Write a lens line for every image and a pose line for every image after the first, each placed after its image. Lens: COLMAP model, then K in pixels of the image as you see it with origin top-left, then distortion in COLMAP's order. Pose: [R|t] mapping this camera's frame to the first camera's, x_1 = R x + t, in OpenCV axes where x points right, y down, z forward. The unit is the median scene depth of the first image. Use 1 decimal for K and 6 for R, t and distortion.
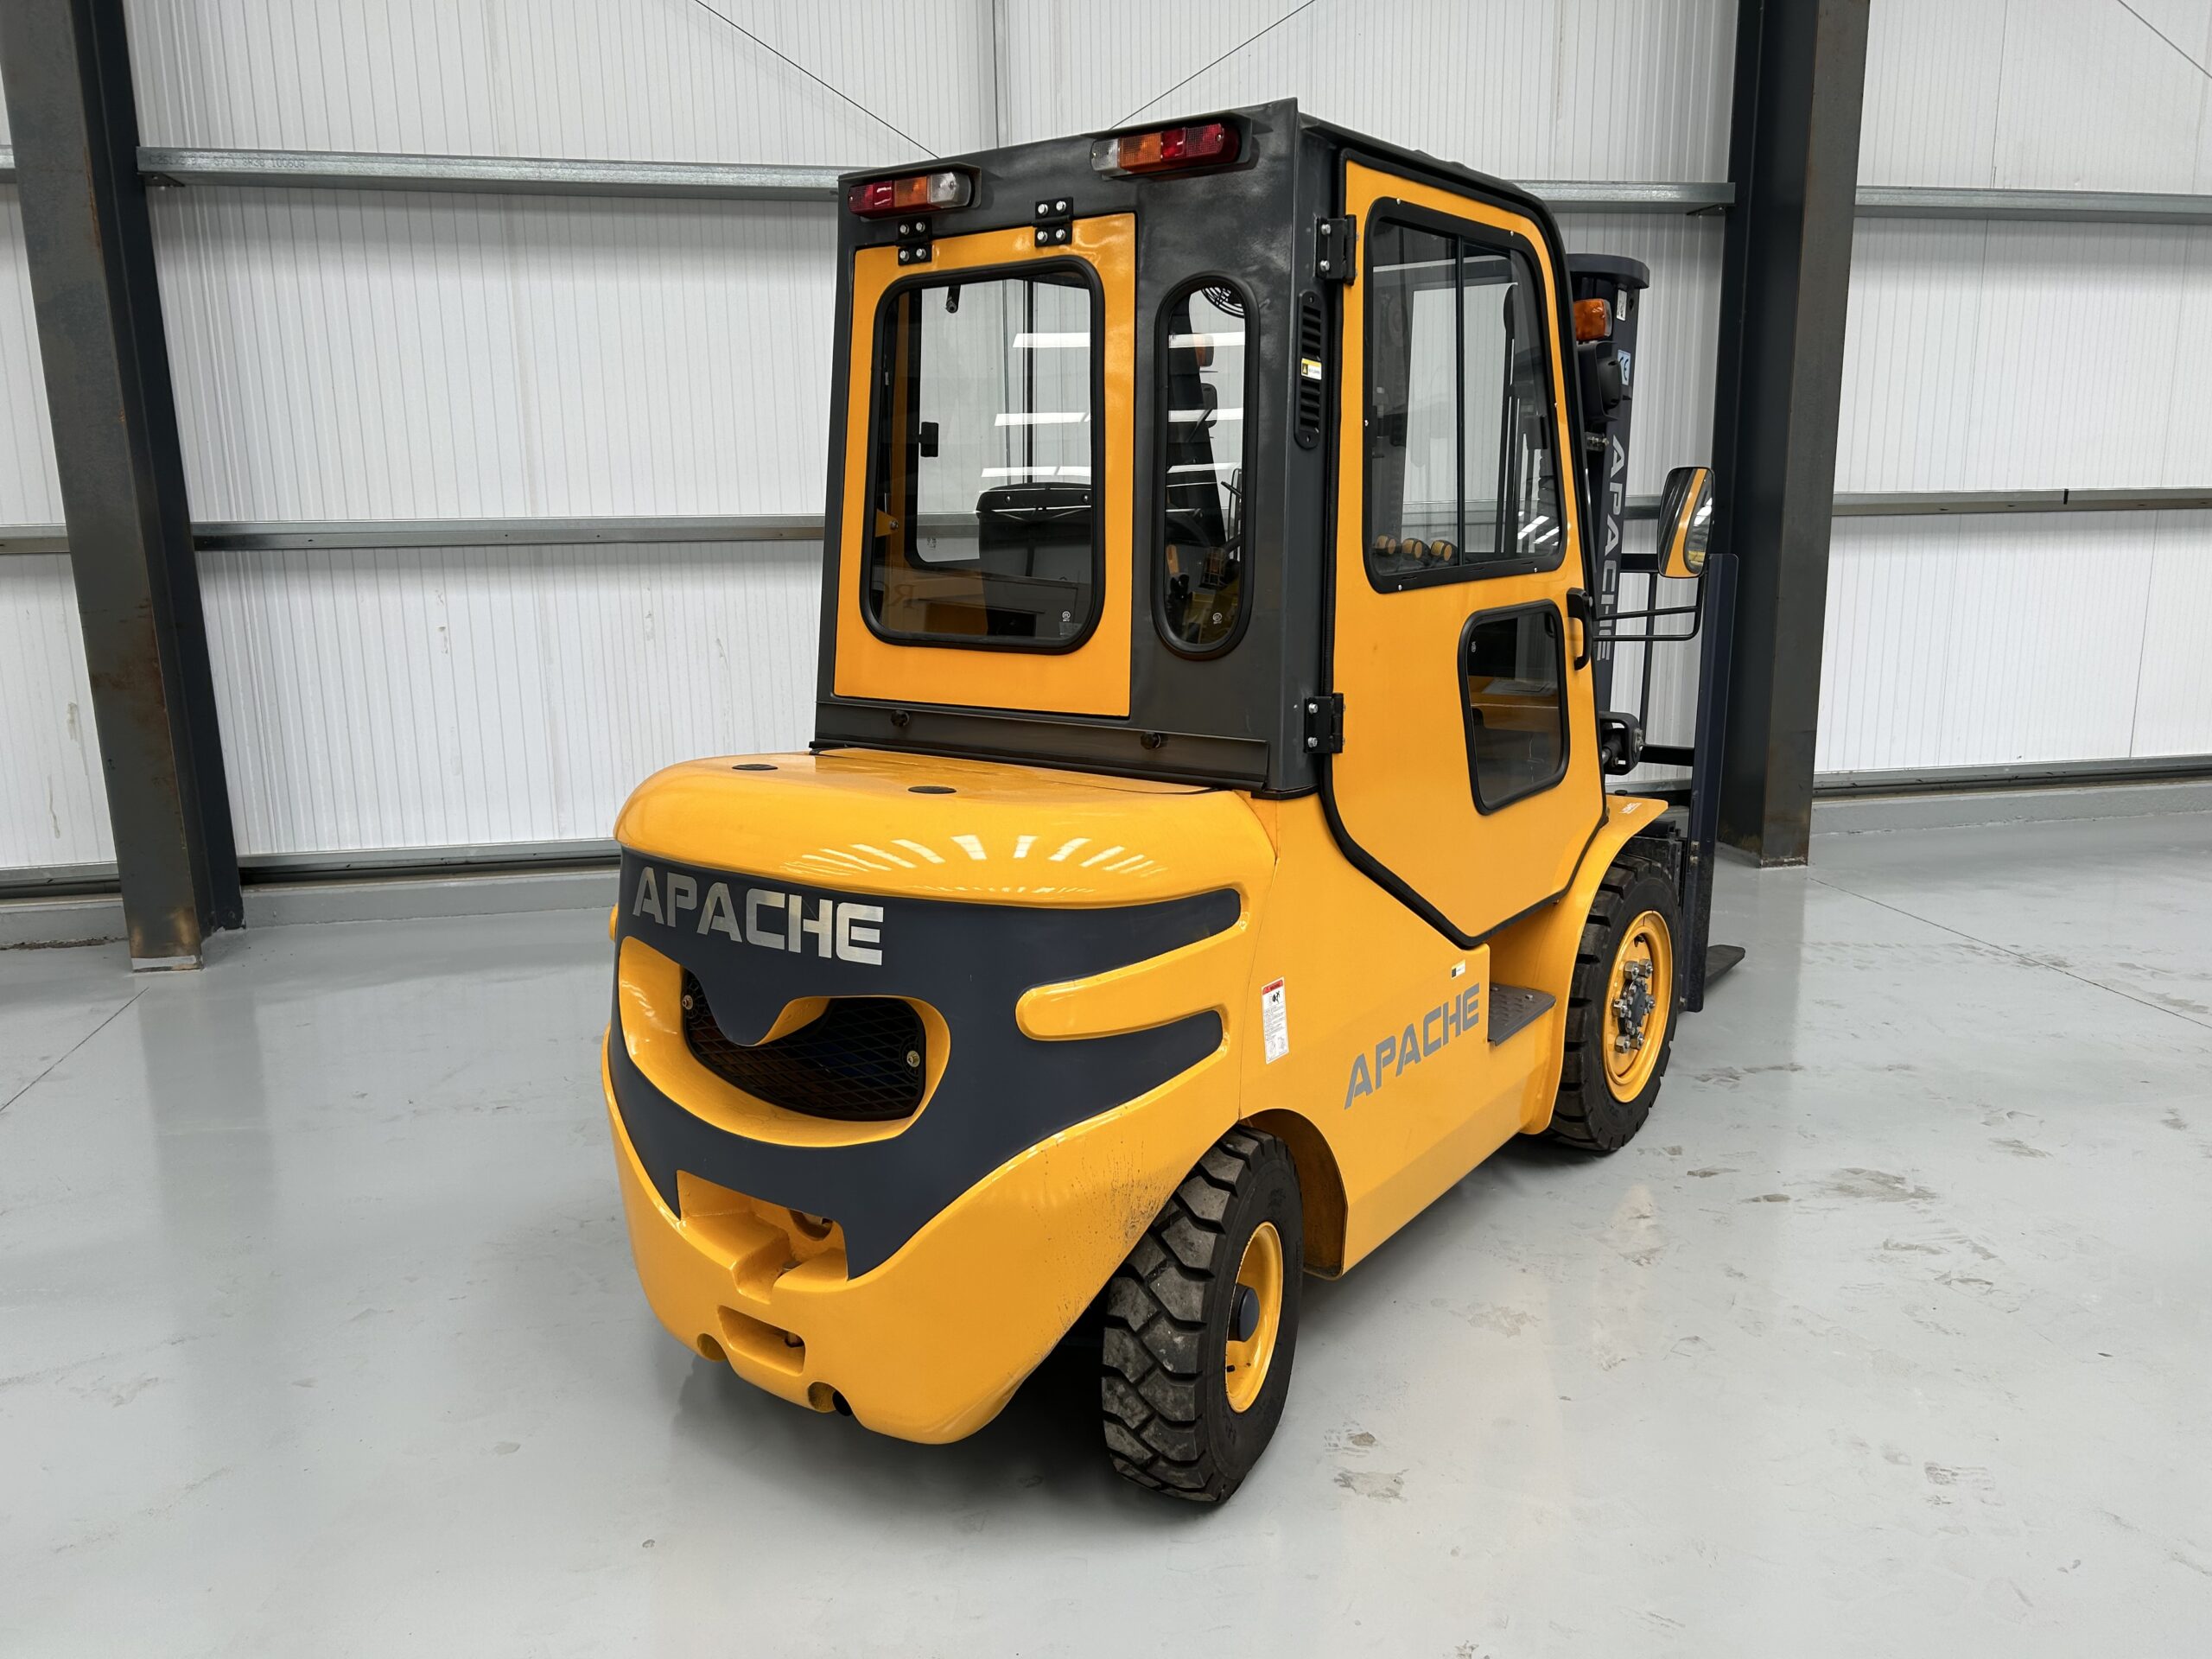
lens RADIAL K [[1657.5, 0, 1119.1], [0, 1657.5, 830.2], [0, 0, 1]] dist [0.046716, -0.047580]
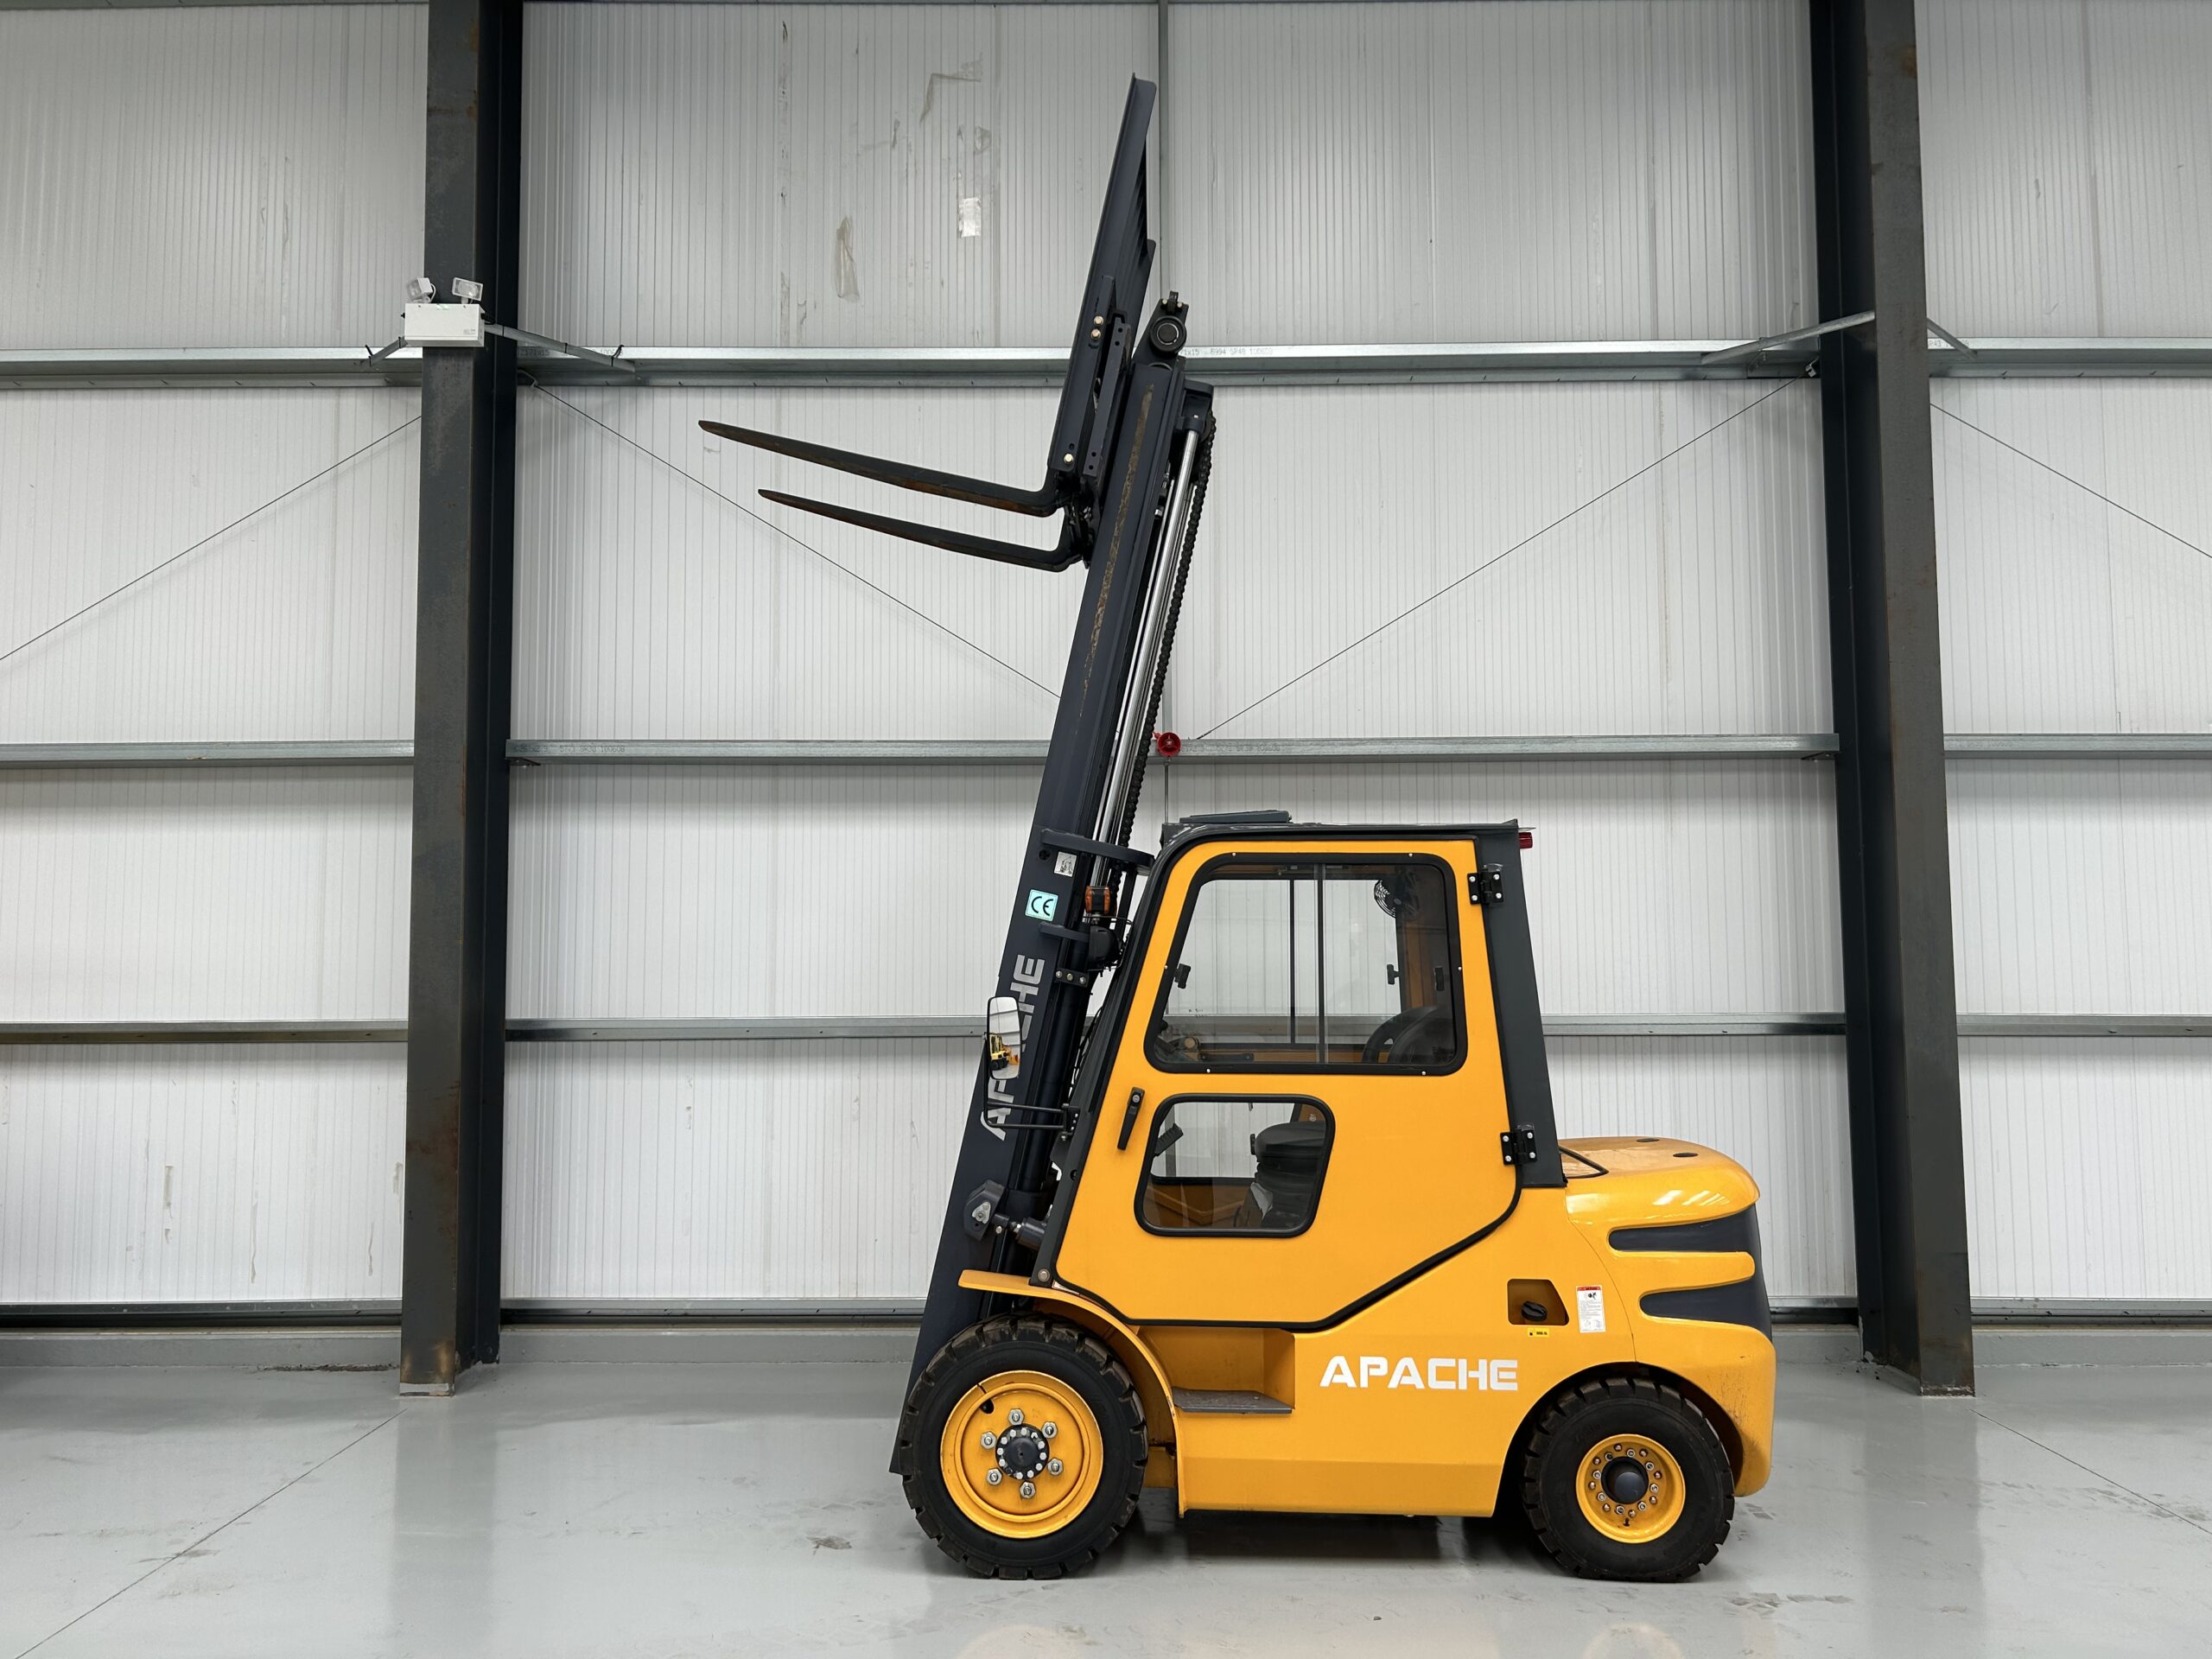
lens RADIAL K [[1657.5, 0, 1107.1], [0, 1657.5, 839.7], [0, 0, 1]] dist [0.046716, -0.047580]
pose [[0.978549, -0.003842, -0.205978, 0.137244], [-0.052830, 0.961711, -0.268924, -0.001543], [0.199124, 0.274037, 0.940879, -0.114753]]
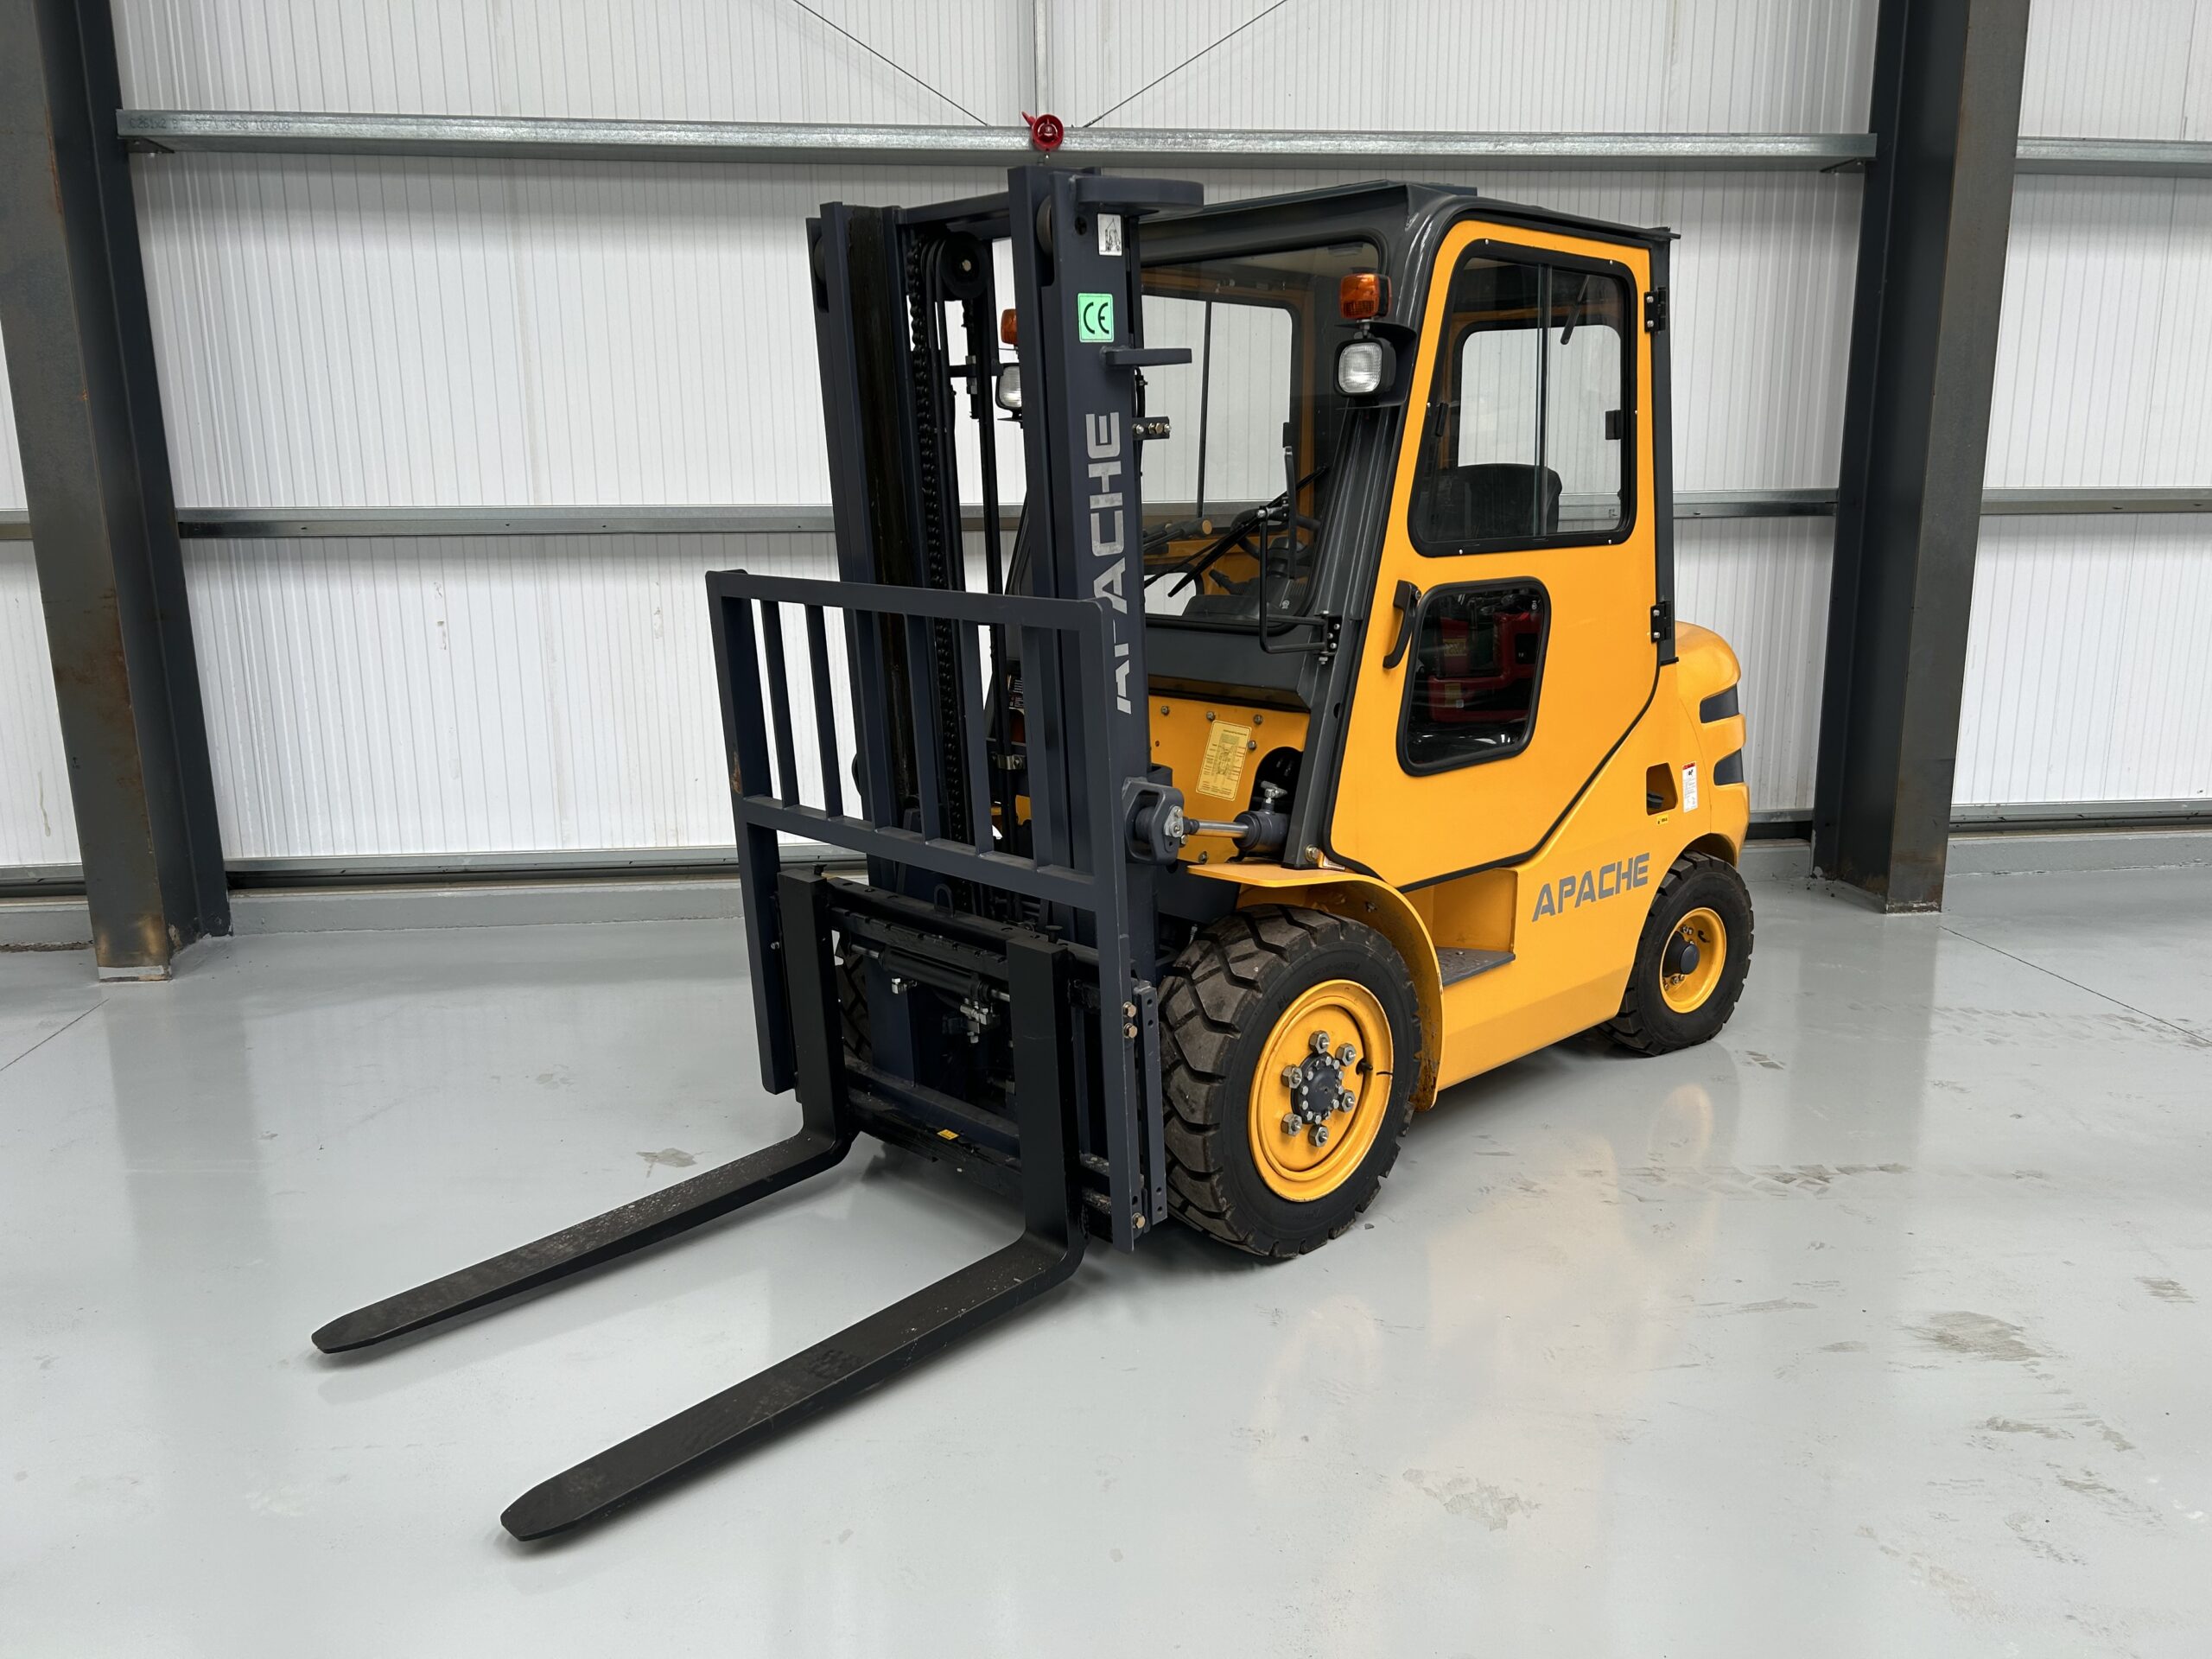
lens RADIAL K [[1657.5, 0, 1113.2], [0, 1657.5, 837.8], [0, 0, 1]] dist [0.046716, -0.047580]
pose [[0.996069, 0.024176, -0.085218, 0.058208], [-0.023573, 0.999690, 0.008074, -0.016698], [0.085387, -0.006034, 0.996330, 0.095498]]
